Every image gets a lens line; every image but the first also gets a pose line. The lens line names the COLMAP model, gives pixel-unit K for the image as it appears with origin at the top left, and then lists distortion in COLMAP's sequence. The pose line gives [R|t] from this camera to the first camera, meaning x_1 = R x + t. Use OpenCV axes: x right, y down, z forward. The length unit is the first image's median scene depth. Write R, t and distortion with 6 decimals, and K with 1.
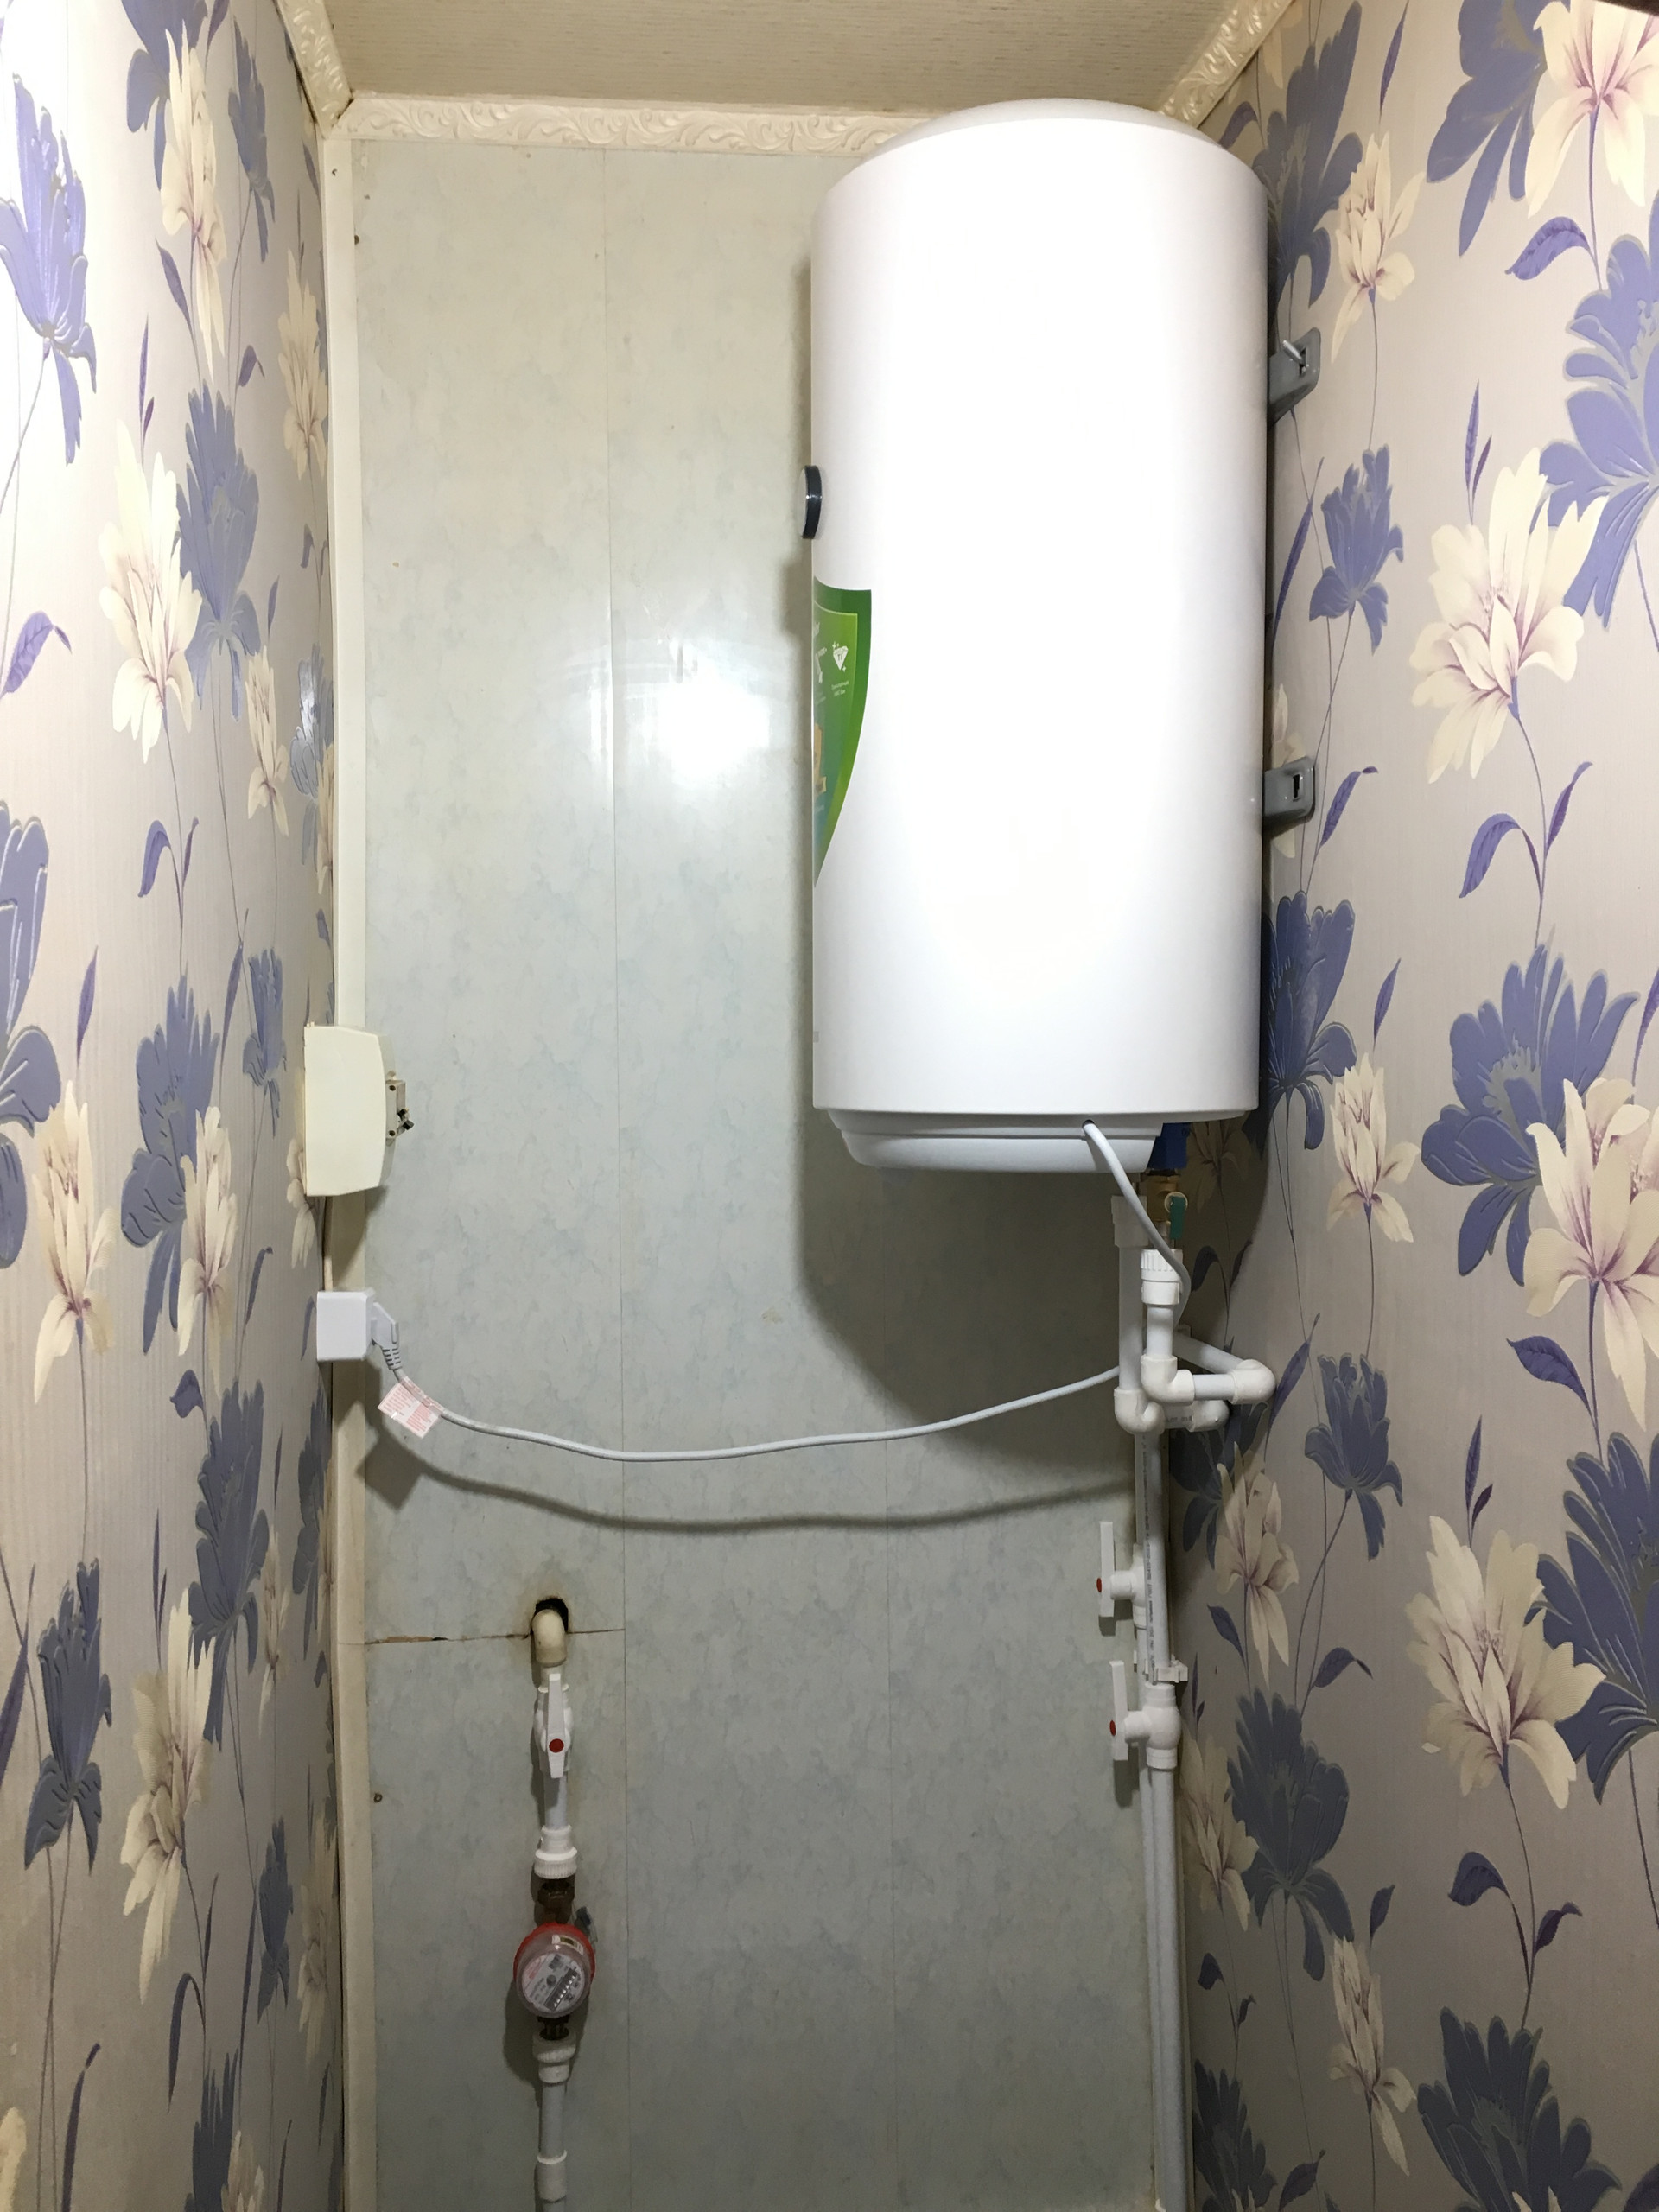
lens RADIAL K [[1891.4, 0, 829.5], [0, 1891.4, 1106.0], [0, 0, 1]] dist [0.096299, -0.134687]
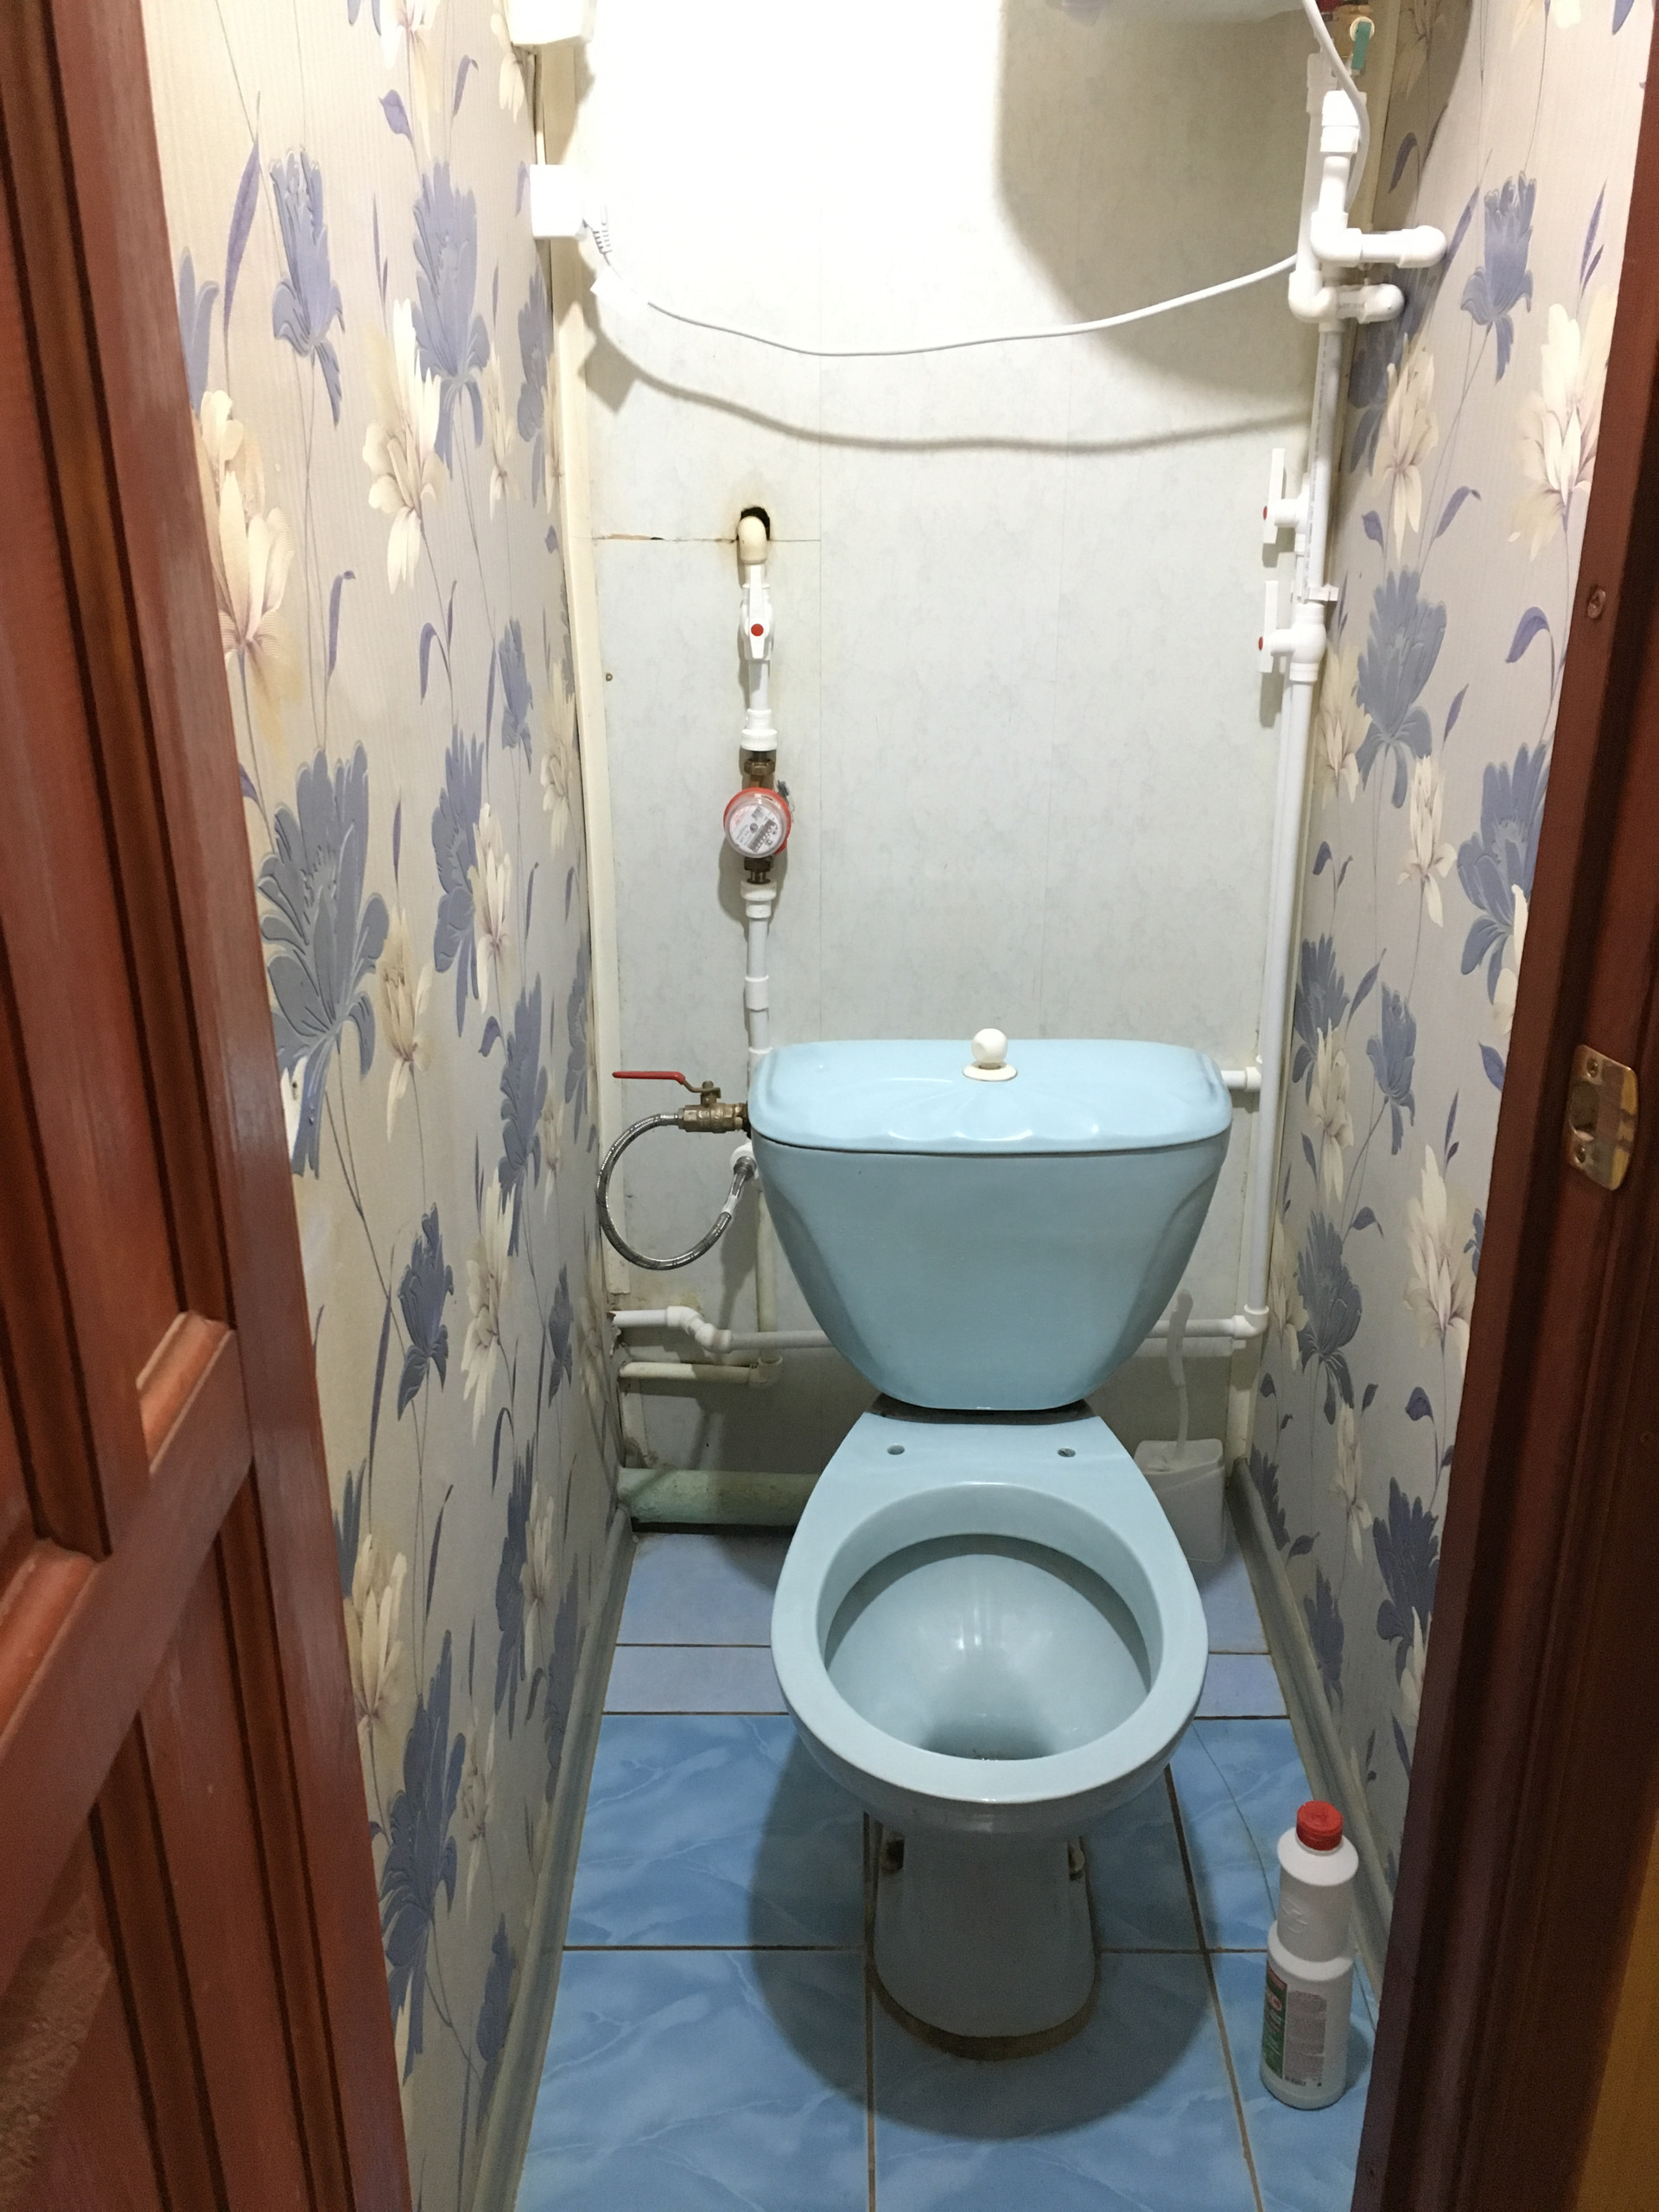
lens RADIAL K [[1891.4, 0, 829.5], [0, 1891.4, 1106.0], [0, 0, 1]] dist [0.096299, -0.134687]
pose [[0.989079, 0.069911, -0.129753, 0.065299], [-0.016012, 0.926104, 0.376927, 0.165420], [0.146516, -0.370733, 0.917110, -0.136898]]
